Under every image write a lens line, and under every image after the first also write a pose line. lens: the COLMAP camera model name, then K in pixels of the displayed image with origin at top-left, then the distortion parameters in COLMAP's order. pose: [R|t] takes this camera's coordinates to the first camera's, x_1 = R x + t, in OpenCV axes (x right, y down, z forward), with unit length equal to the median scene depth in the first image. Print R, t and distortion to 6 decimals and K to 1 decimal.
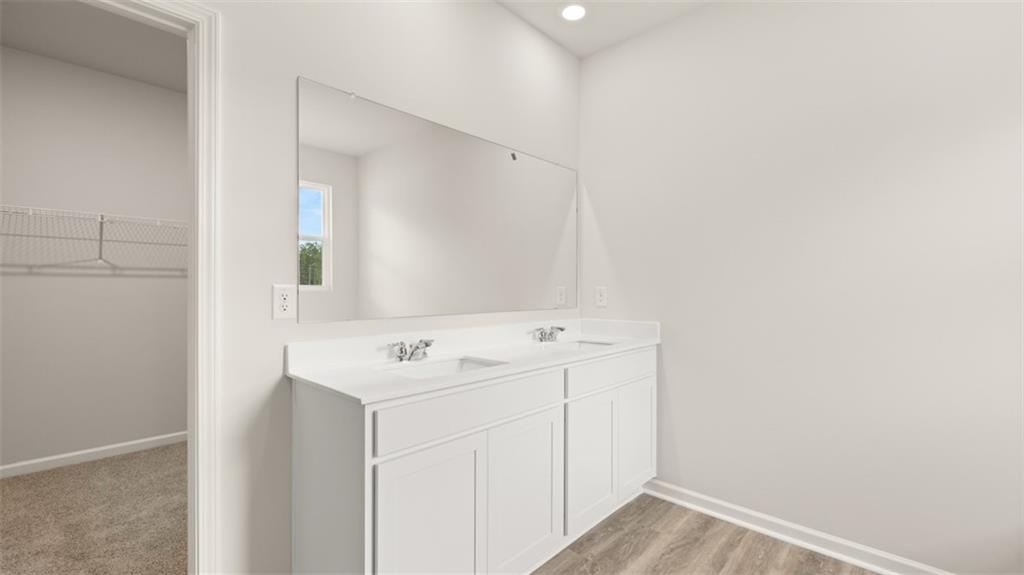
lens RADIAL K [[436.9, 0, 513.9], [0, 436.9, 292.0], [0, 0, 1]] dist [0.016122, 0.000036]
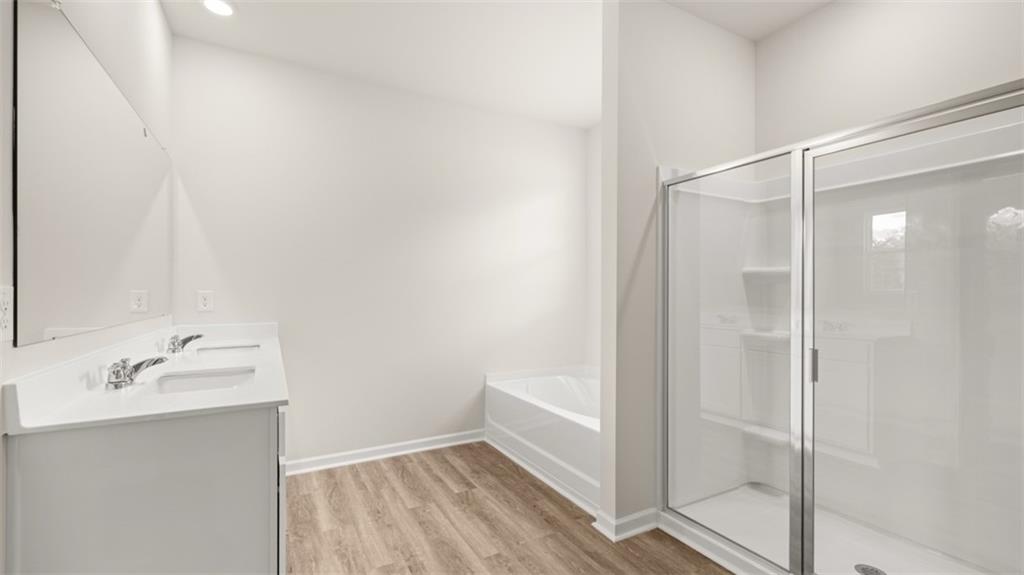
lens RADIAL K [[436.9, 0, 513.9], [0, 436.9, 292.0], [0, 0, 1]] dist [0.016122, 0.000036]
pose [[0.304272, 0.001311, 0.952584, -0.644194], [0.003525, 0.999991, -0.002503, -0.004238], [-0.952579, 0.004120, 0.304264, 0.089954]]
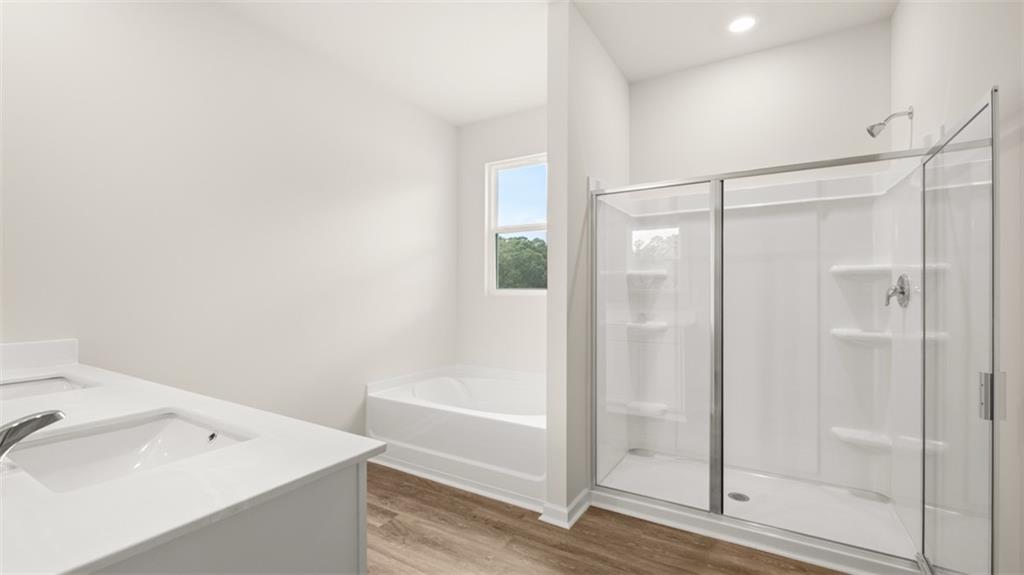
lens RADIAL K [[436.9, 0, 513.9], [0, 436.9, 292.0], [0, 0, 1]] dist [0.016122, 0.000036]
pose [[-0.217853, -0.008910, 0.975941, -0.616695], [0.001295, 0.999955, 0.009418, -0.016455], [-0.975981, 0.003316, -0.217831, 0.532075]]
